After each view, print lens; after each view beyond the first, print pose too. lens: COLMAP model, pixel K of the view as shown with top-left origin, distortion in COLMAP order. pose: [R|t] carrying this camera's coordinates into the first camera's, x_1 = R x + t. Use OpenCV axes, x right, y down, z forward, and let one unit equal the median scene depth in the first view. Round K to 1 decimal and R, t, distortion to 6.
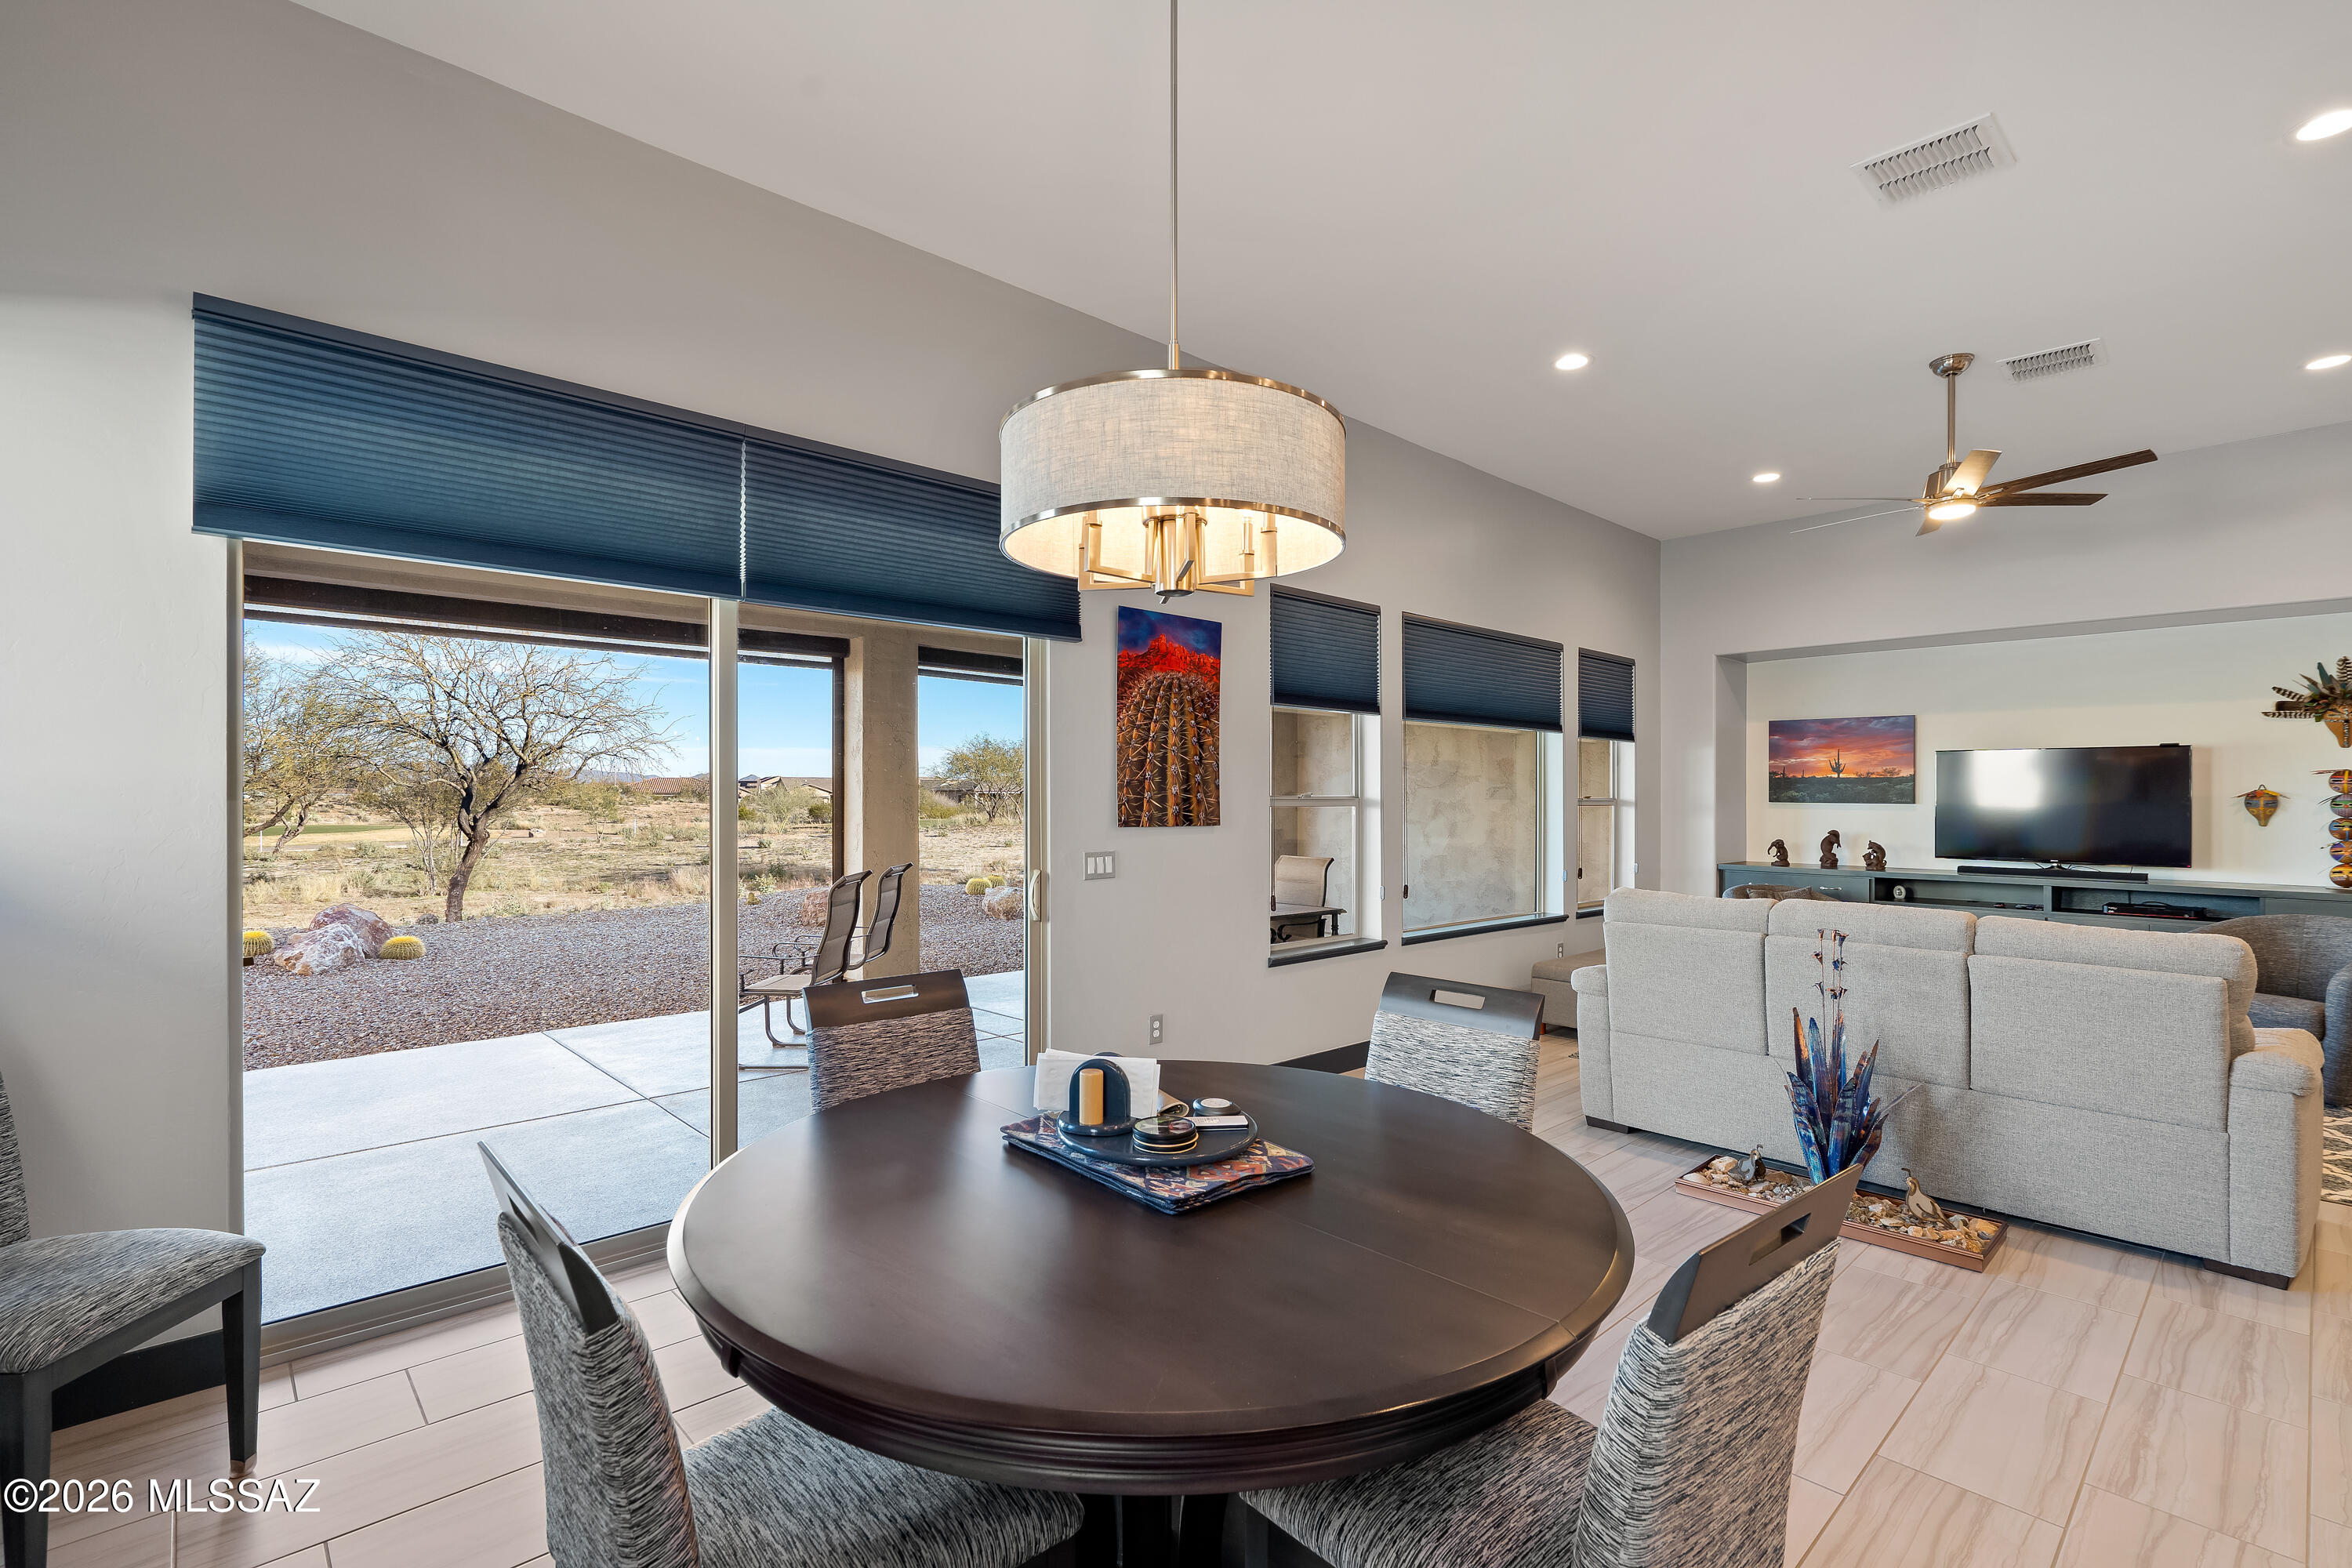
lens RADIAL K [[1063.9, 0, 1169.6], [0, 1063.9, 793.0], [0, 0, 1]] dist [-0.004918, 0.001292]
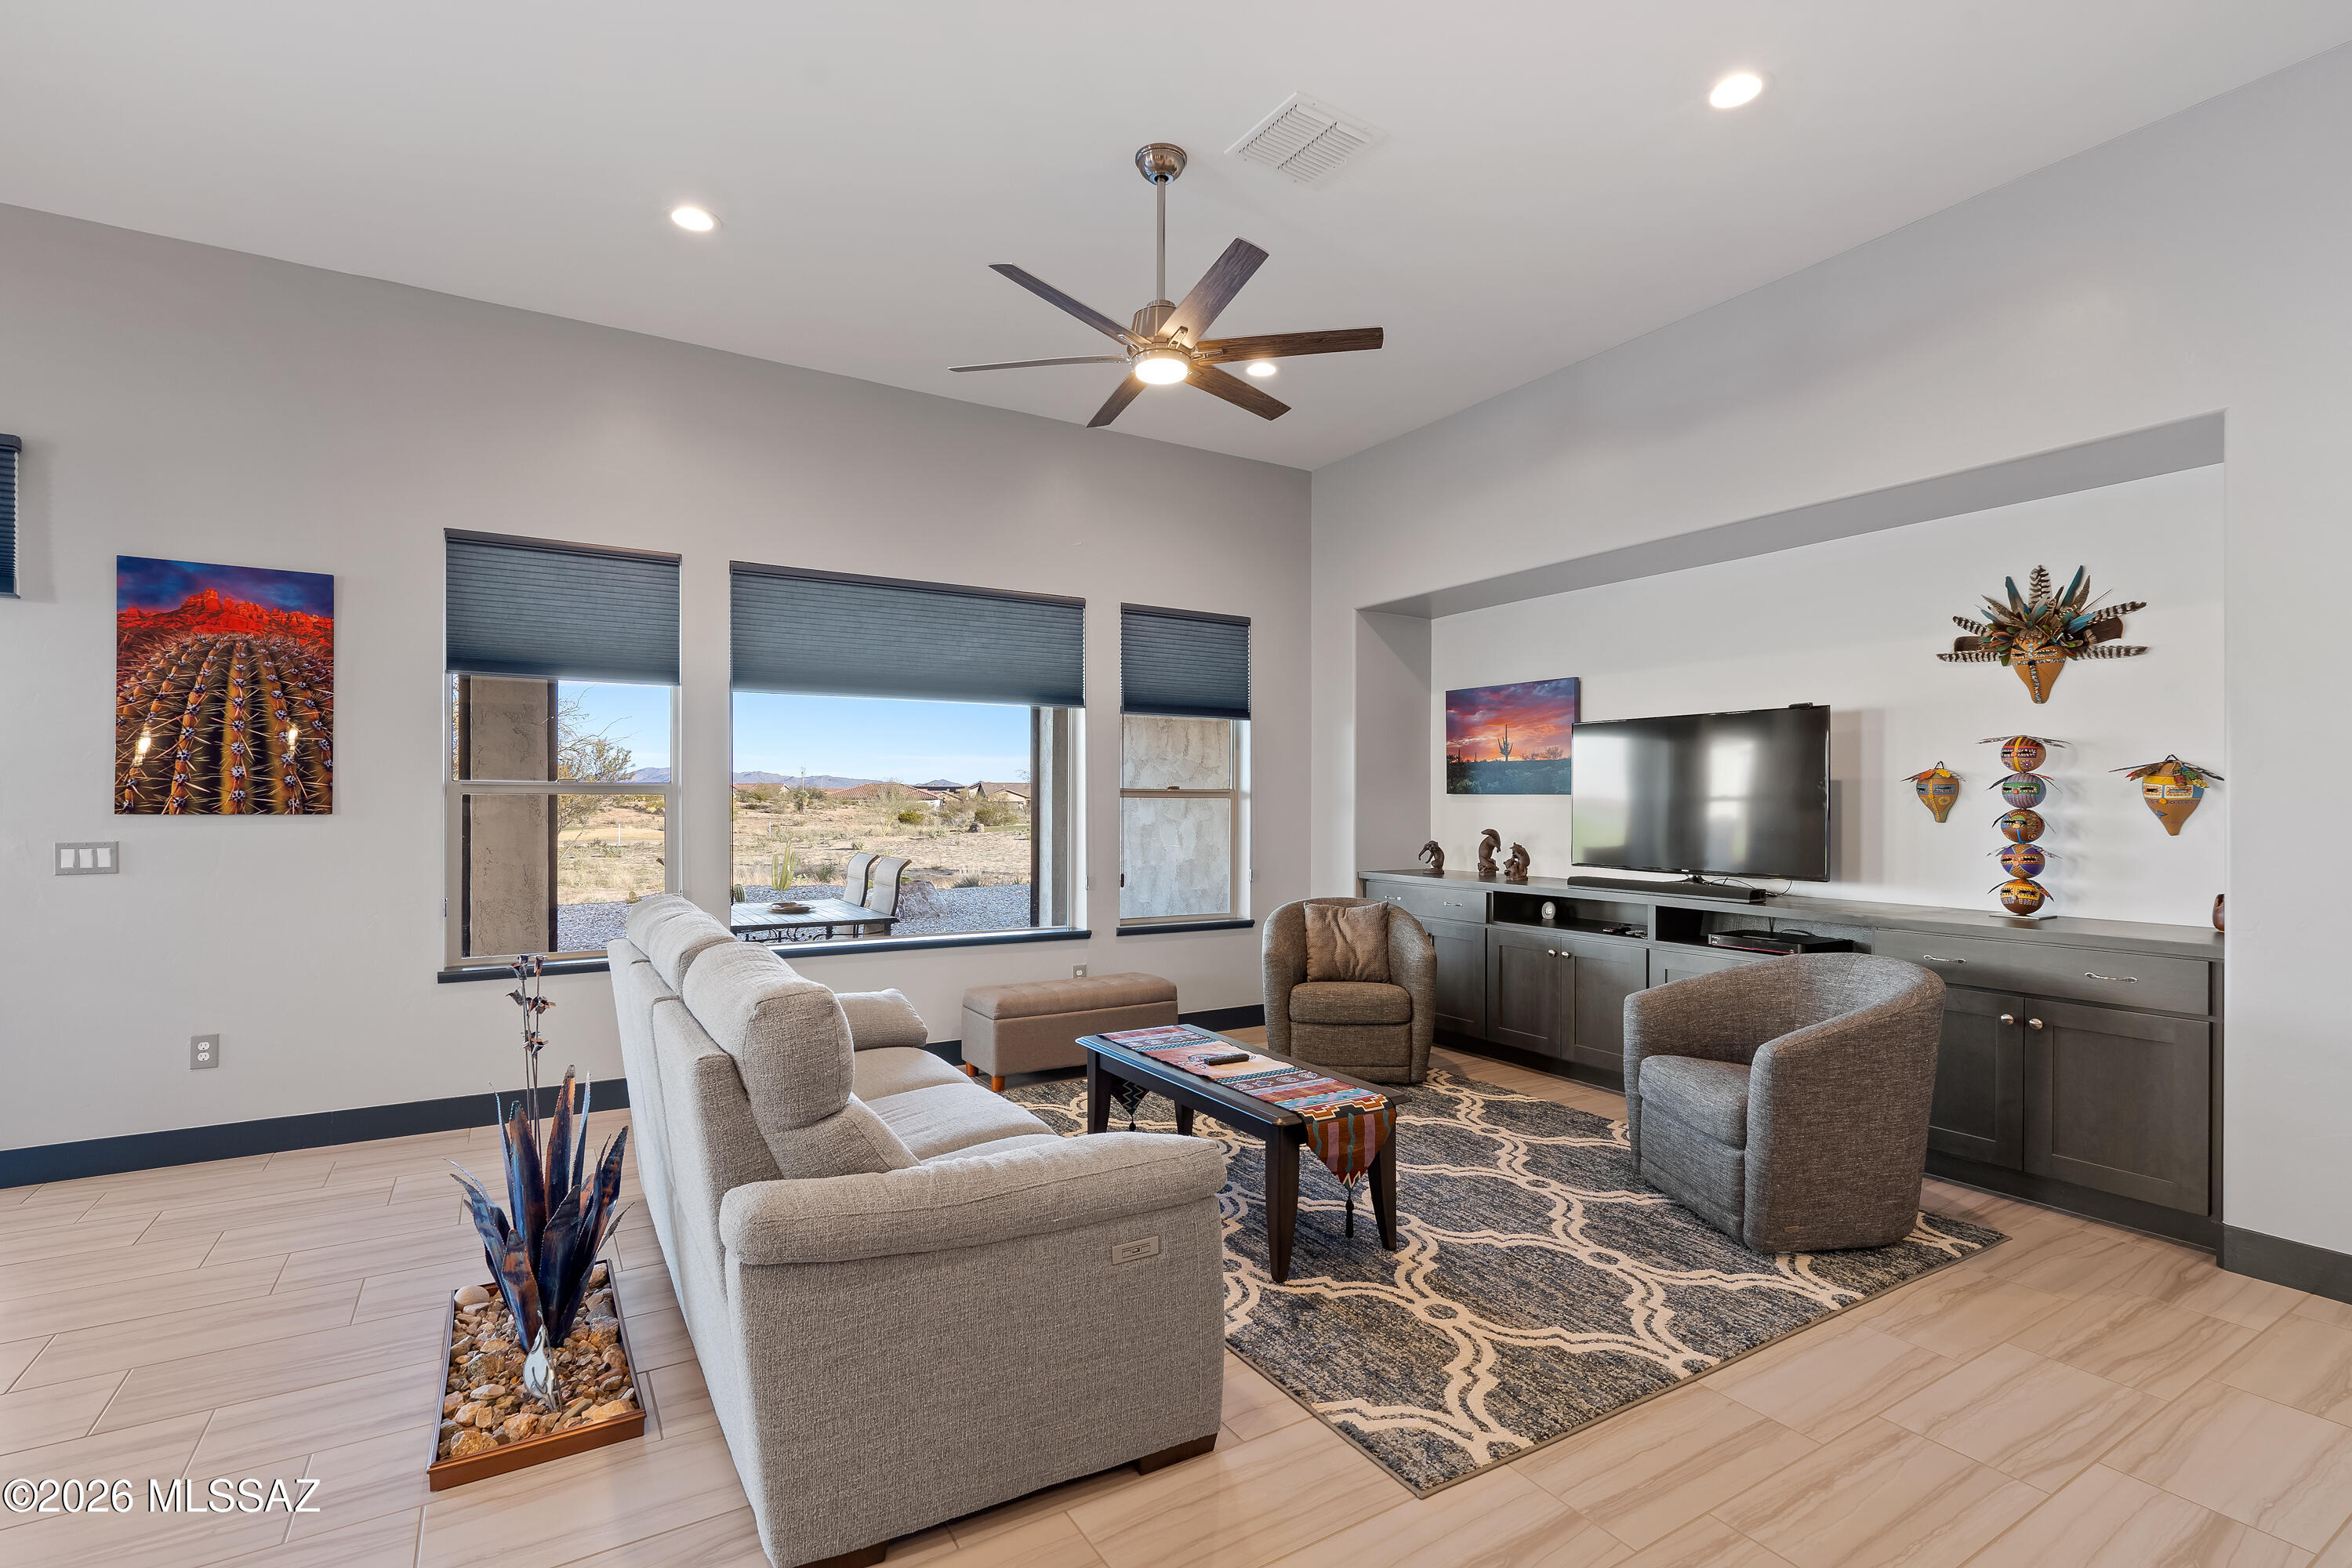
lens RADIAL K [[1080.2, 0, 1177.3], [0, 1080.2, 806.8], [0, 0, 1]] dist [-0.007179, 0.000320]
pose [[0.981007, -0.000283, -0.193971, 0.654516], [0.001849, 0.999967, 0.007891, 0.014234], [0.193962, -0.008100, 0.980976, 0.217586]]
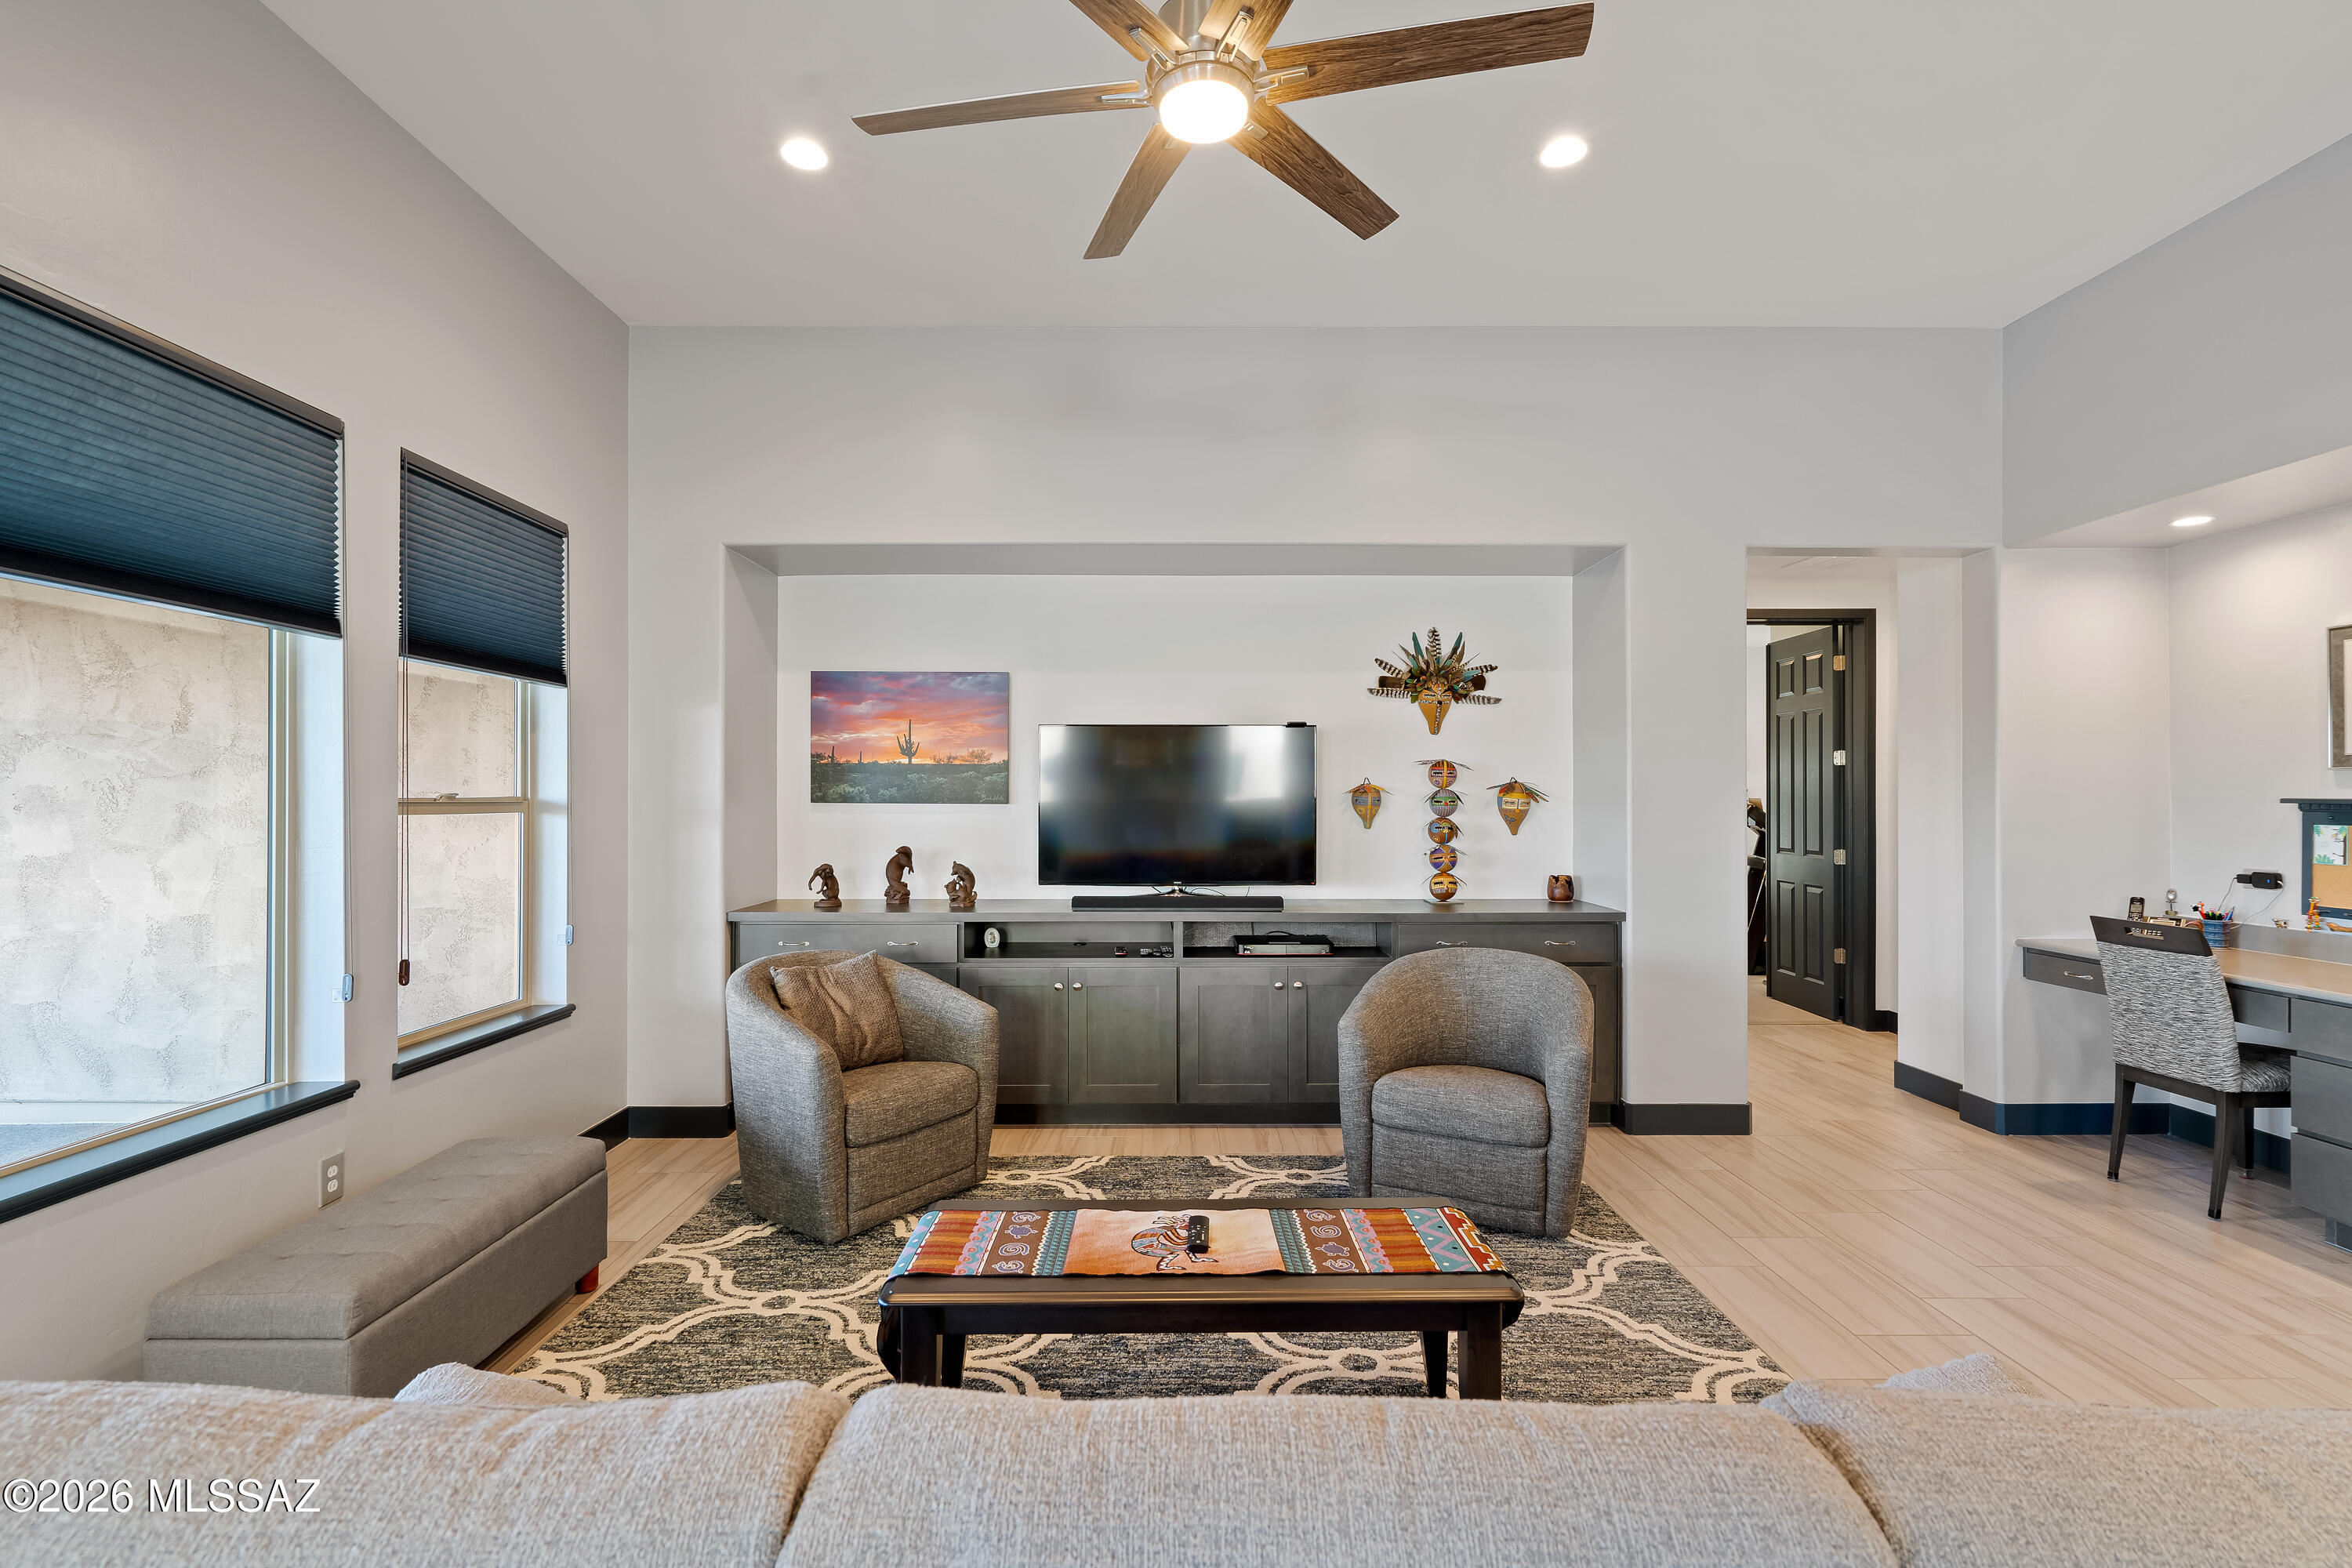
lens RADIAL K [[1068.6, 0, 1165.2], [0, 1068.6, 793.6], [0, 0, 1]] dist [-0.000894, 0.000479]
pose [[0.674769, -0.002012, 0.738026, 0.305186], [-0.000345, 0.999995, 0.003042, 0.001814], [-0.738029, -0.002307, 0.674765, 0.534545]]
